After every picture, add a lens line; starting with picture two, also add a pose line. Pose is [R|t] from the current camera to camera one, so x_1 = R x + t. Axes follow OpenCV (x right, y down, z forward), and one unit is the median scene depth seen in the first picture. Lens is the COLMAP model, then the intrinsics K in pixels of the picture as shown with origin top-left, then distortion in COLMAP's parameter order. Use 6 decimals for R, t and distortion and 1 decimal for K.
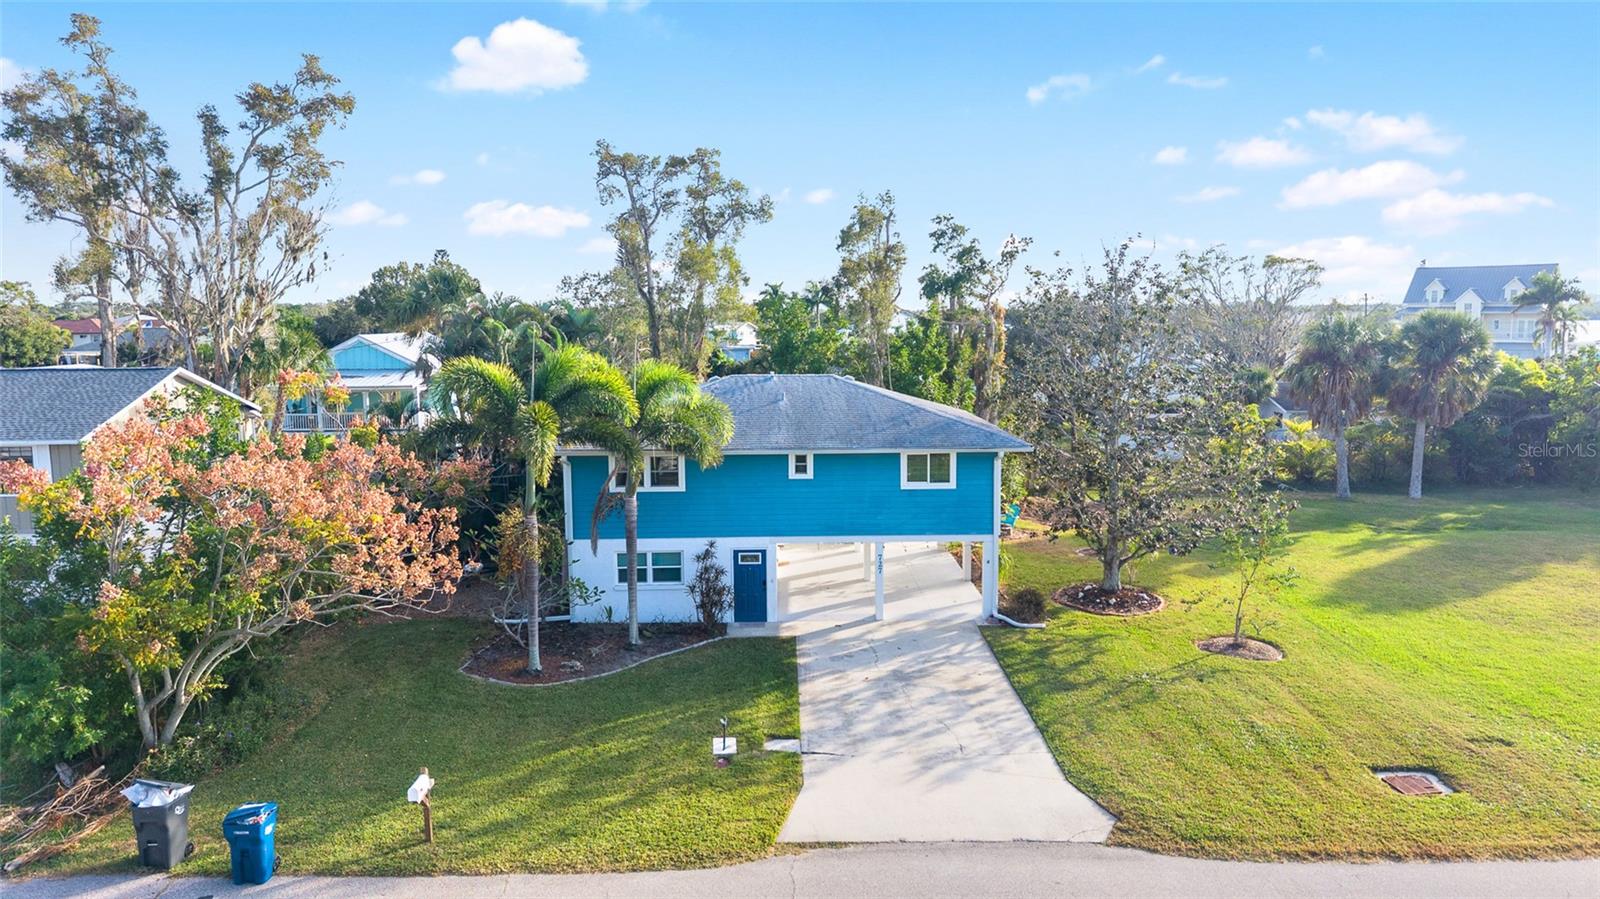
lens RADIAL K [[1091.8, 0, 778.0], [0, 1091.8, 471.6], [0, 0, 1]] dist [0.041941, -0.025858]
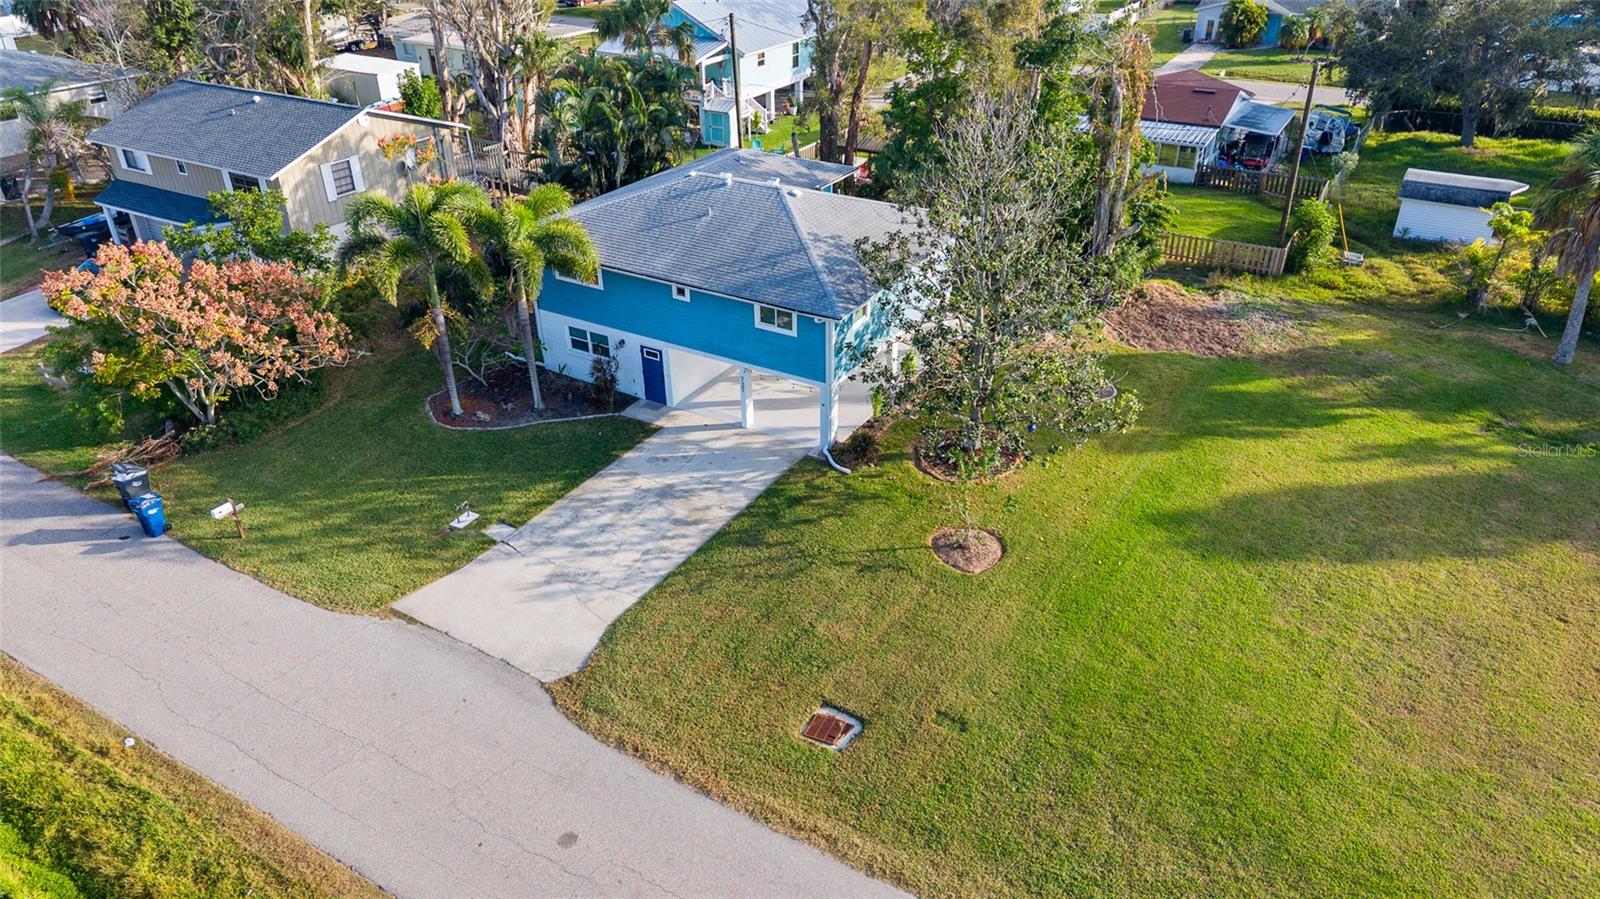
lens RADIAL K [[1091.8, 0, 800.2], [0, 1091.8, 456.6], [0, 0, 1]] dist [0.041941, -0.025858]
pose [[0.853885, 0.268045, -0.446129, 0.764035], [-0.078640, 0.913787, 0.398509, -0.348058], [0.514486, -0.305198, 0.801348, 0.087907]]
